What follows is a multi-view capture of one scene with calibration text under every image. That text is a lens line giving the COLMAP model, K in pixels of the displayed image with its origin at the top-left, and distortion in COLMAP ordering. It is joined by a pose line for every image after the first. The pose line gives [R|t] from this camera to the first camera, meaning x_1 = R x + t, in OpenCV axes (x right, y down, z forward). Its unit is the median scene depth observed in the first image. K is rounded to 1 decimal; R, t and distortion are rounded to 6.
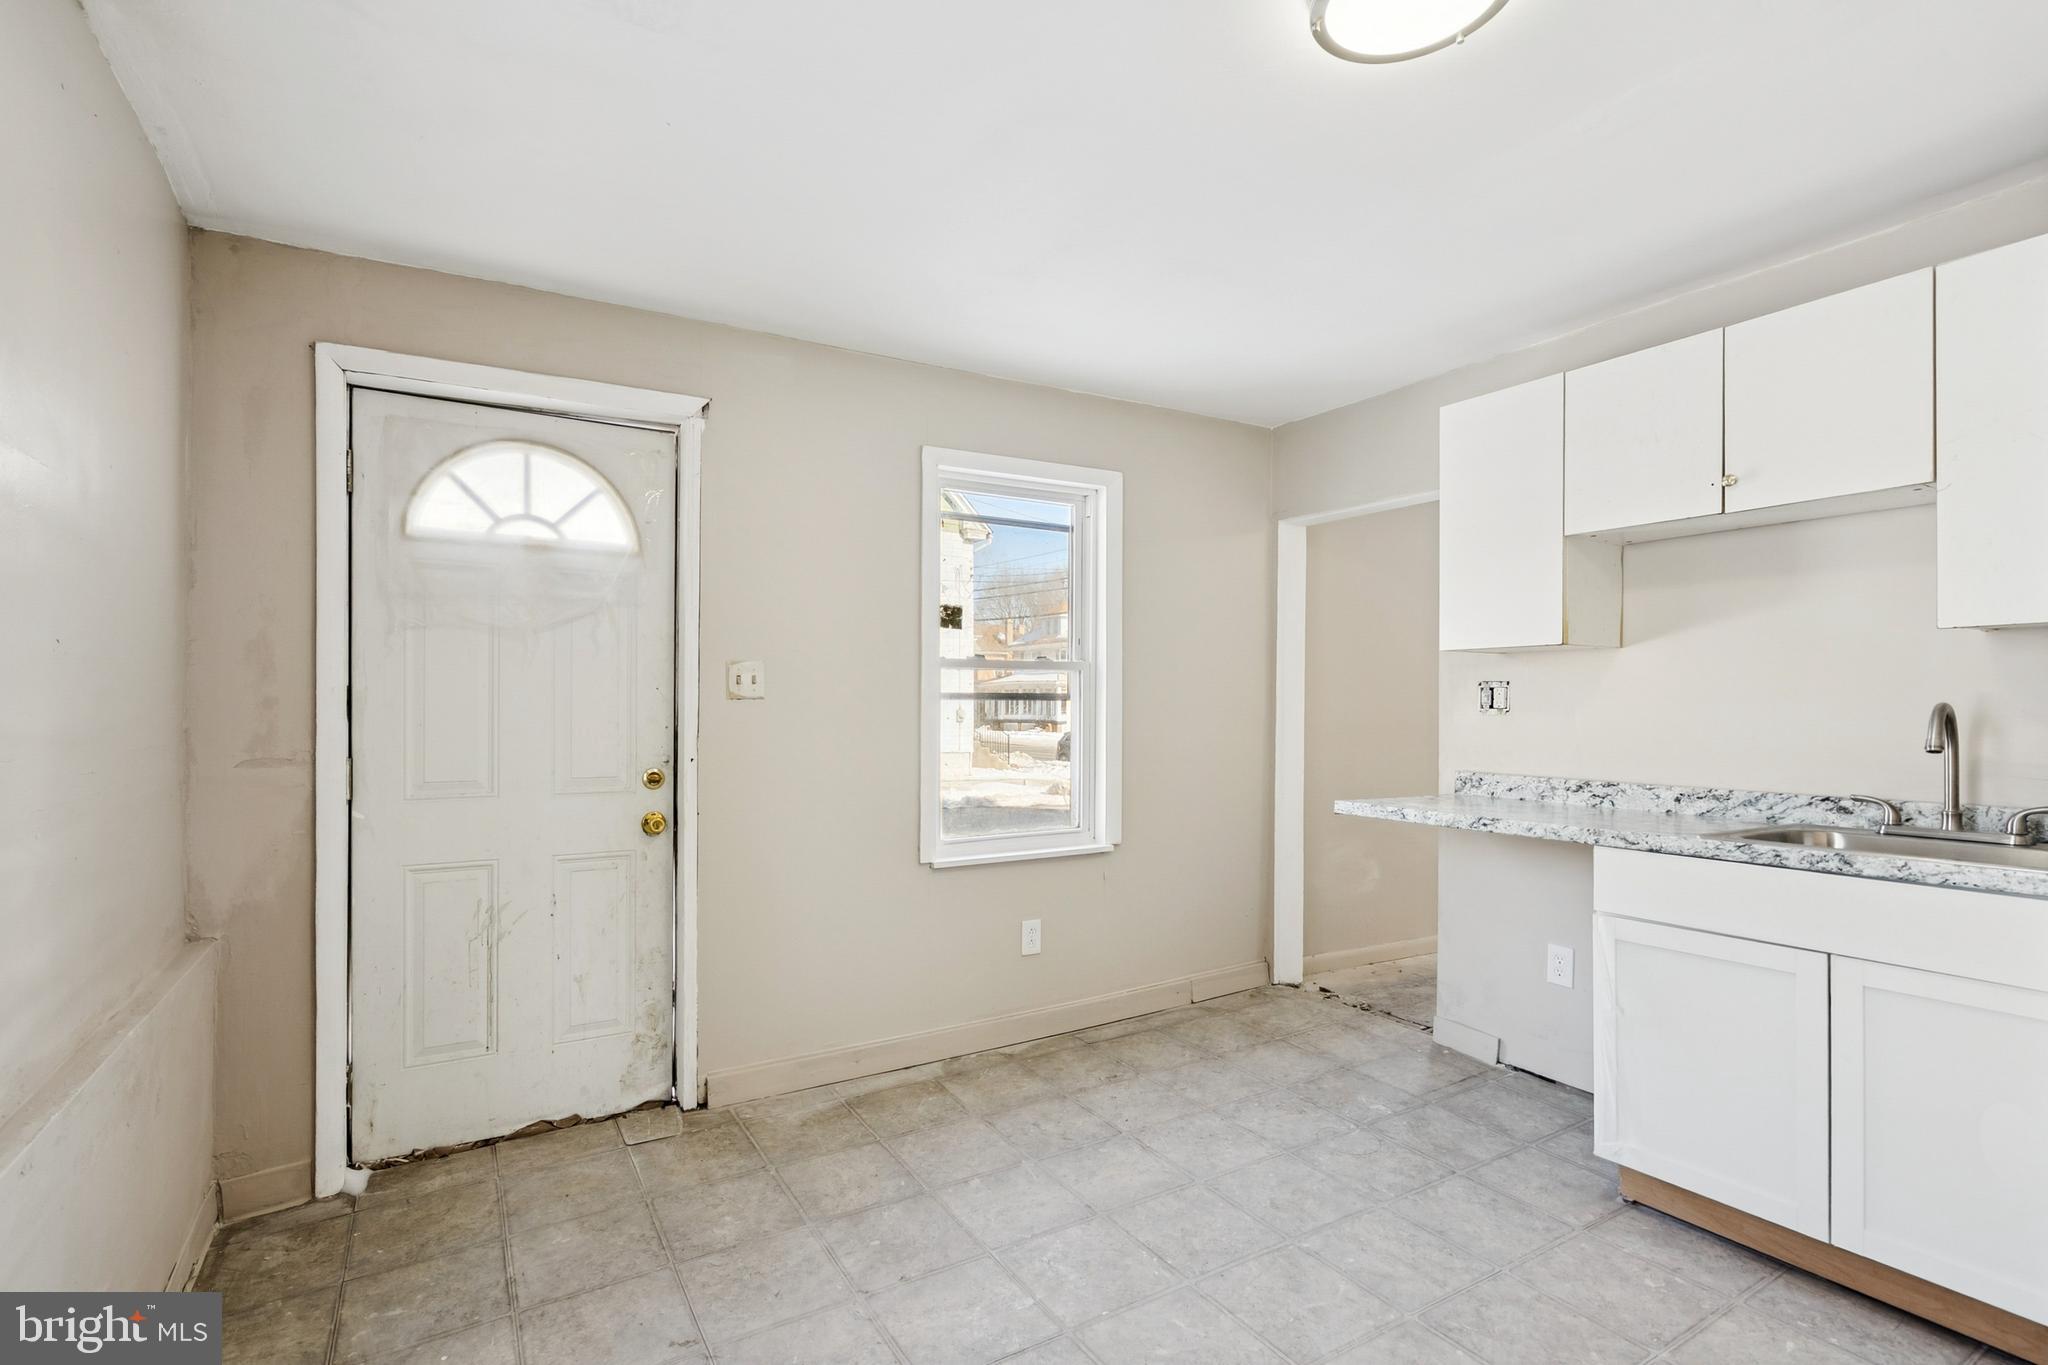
lens RADIAL K [[952.2, 0, 1015.3], [0, 952.2, 698.2], [0, 0, 1]] dist [-0.000107, 0.000190]
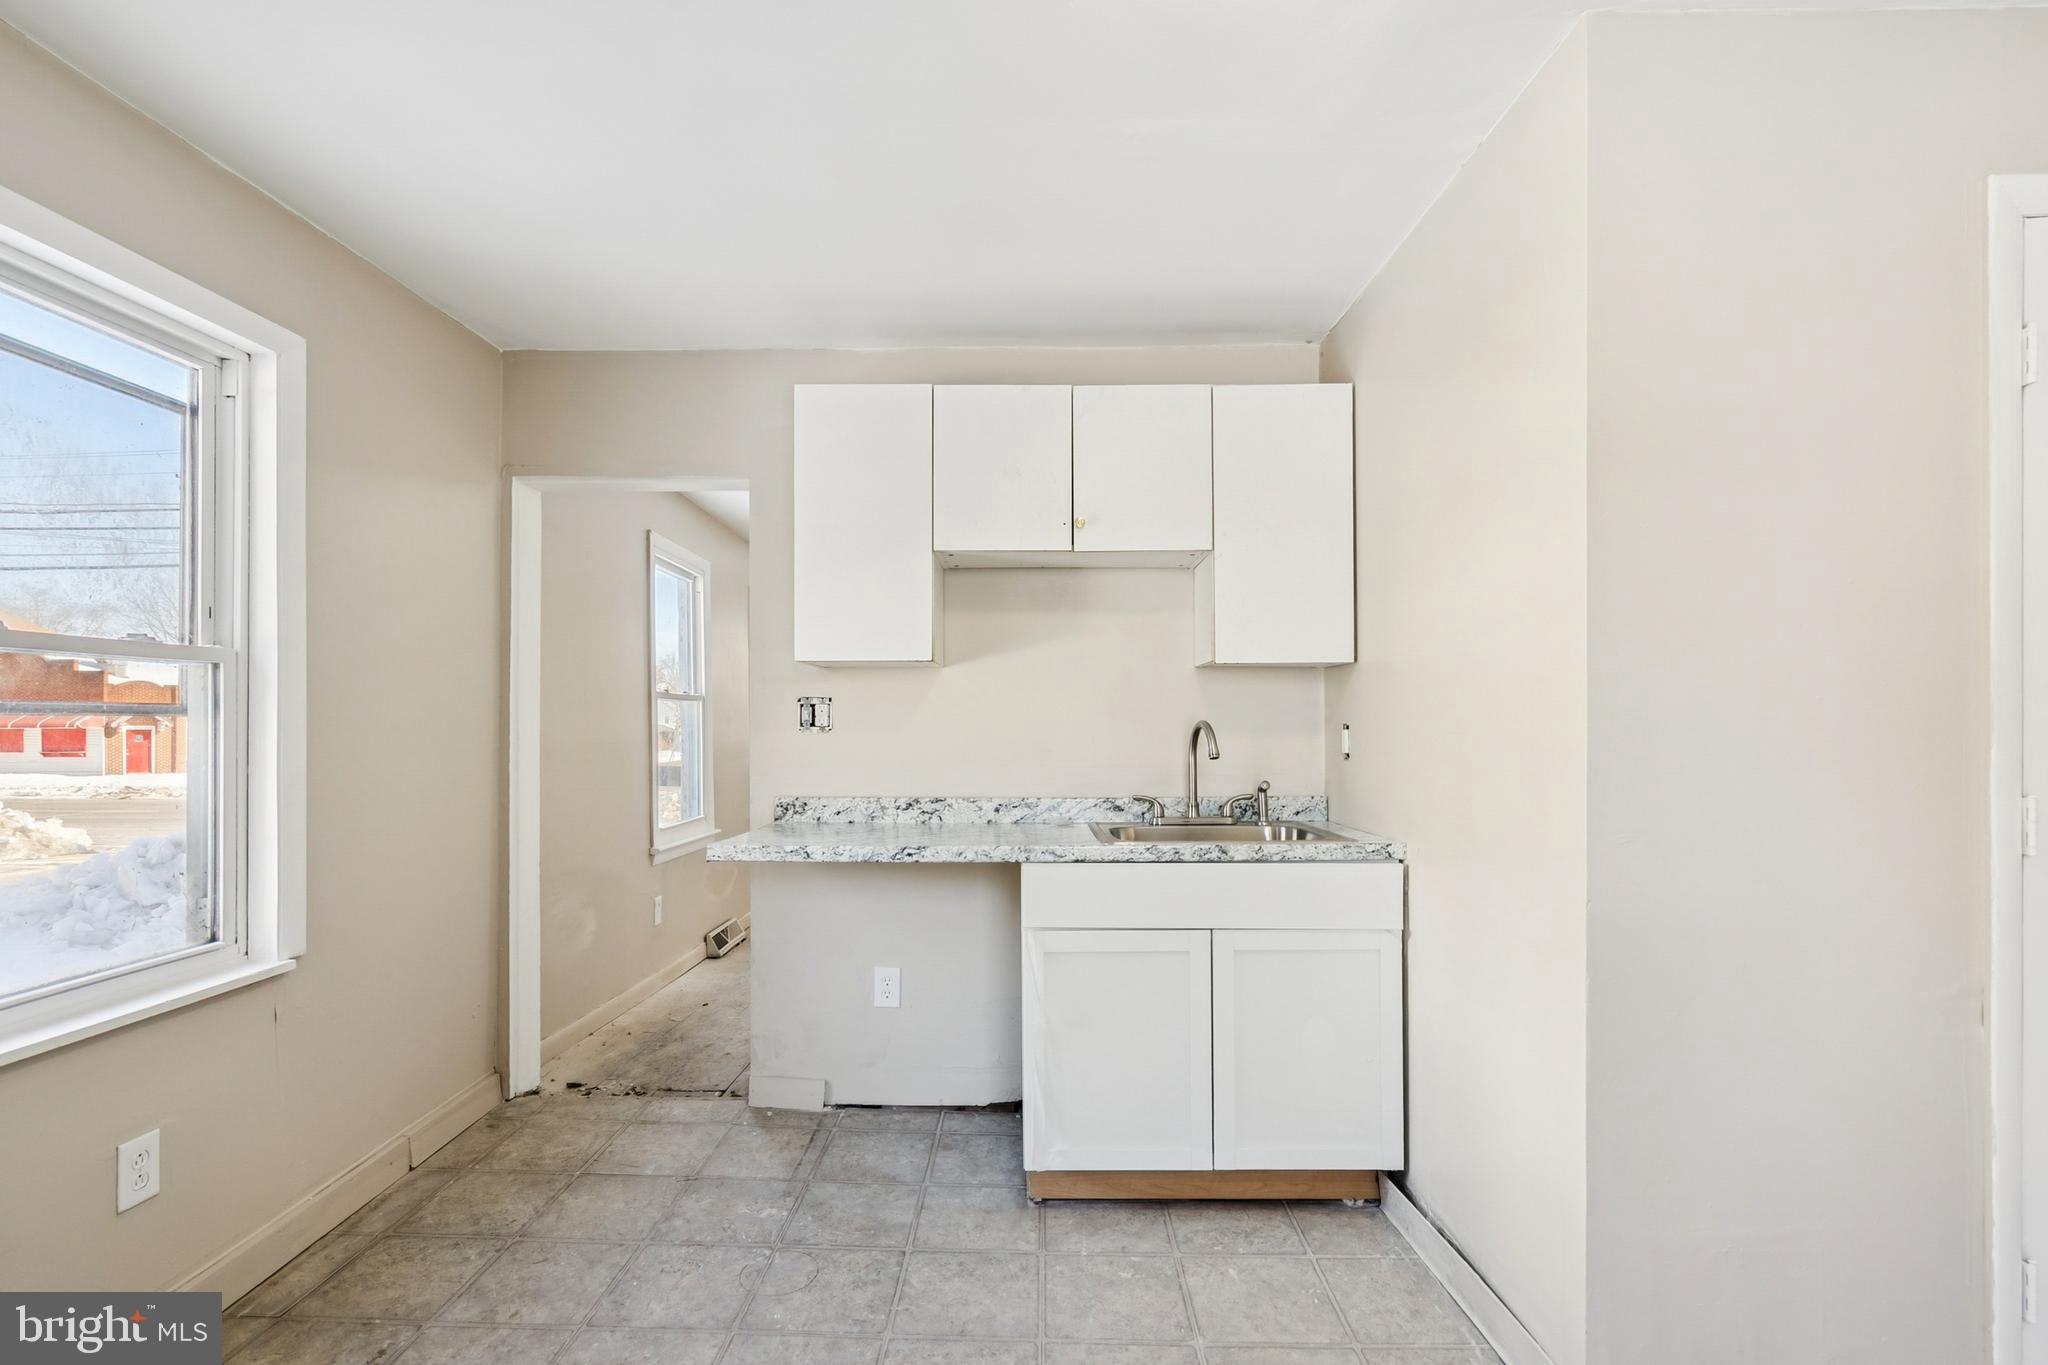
lens RADIAL K [[941.4, 0, 1019.5], [0, 941.4, 720.3], [0, 0, 1]] dist [-0.007221, -0.000306]
pose [[0.536263, 0.000810, 0.844050, -0.188088], [-0.003958, 0.999991, 0.001555, 0.002537], [-0.844041, -0.004175, 0.536262, 0.386547]]
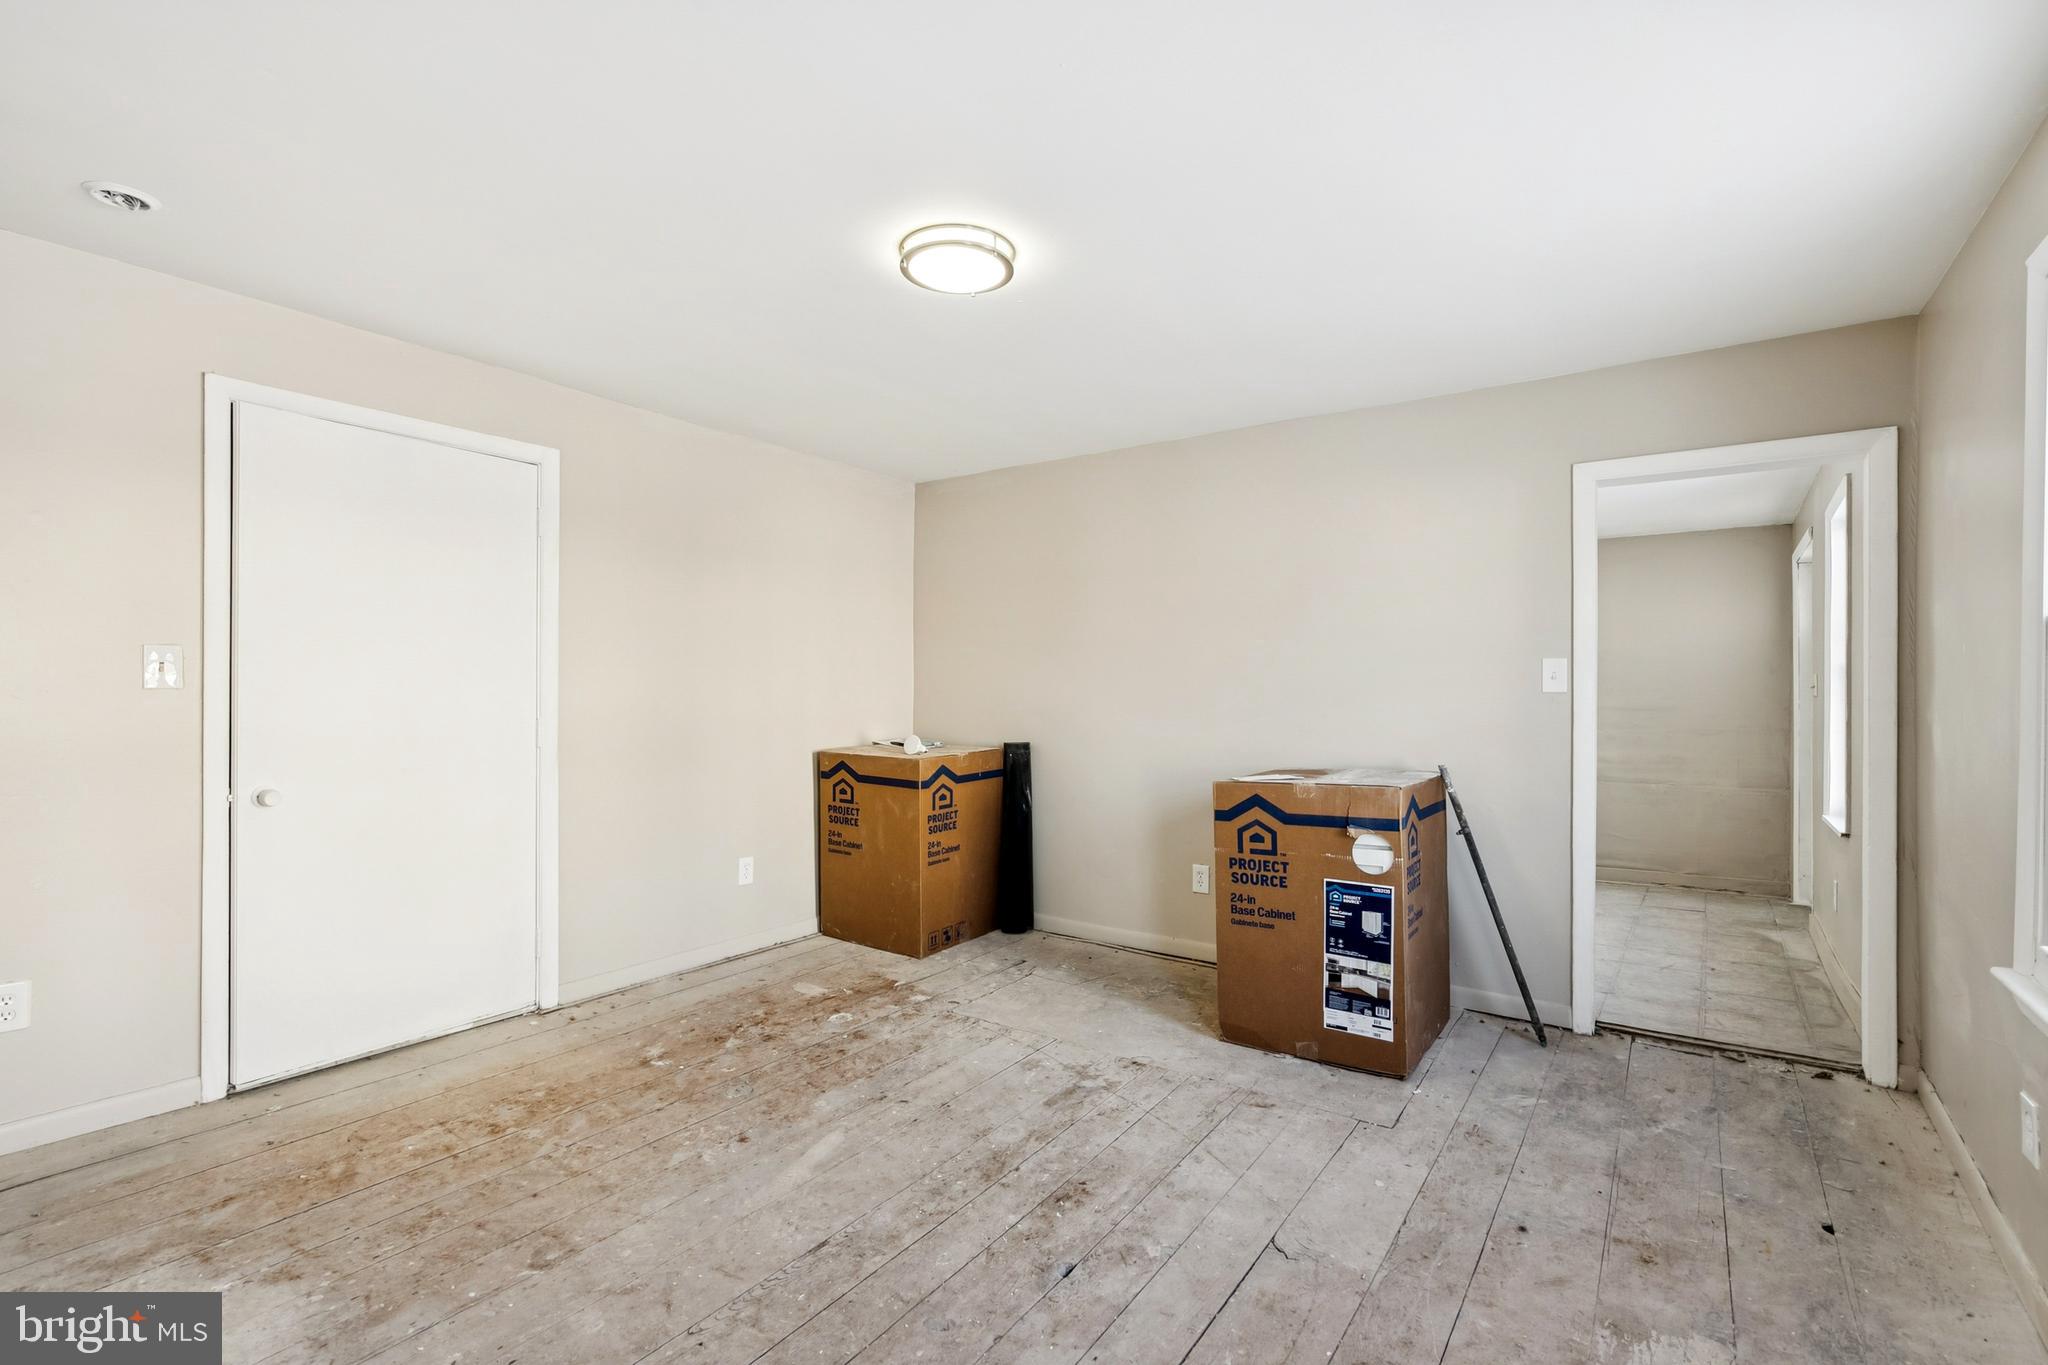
lens RADIAL K [[952.2, 0, 1015.3], [0, 952.2, 698.2], [0, 0, 1]] dist [-0.000107, 0.000190]
pose [[-0.922625, -0.004845, -0.385667, 1.711967], [-0.001842, 0.999965, -0.008154, 0.017421], [0.385693, -0.006813, -0.922602, 2.051293]]
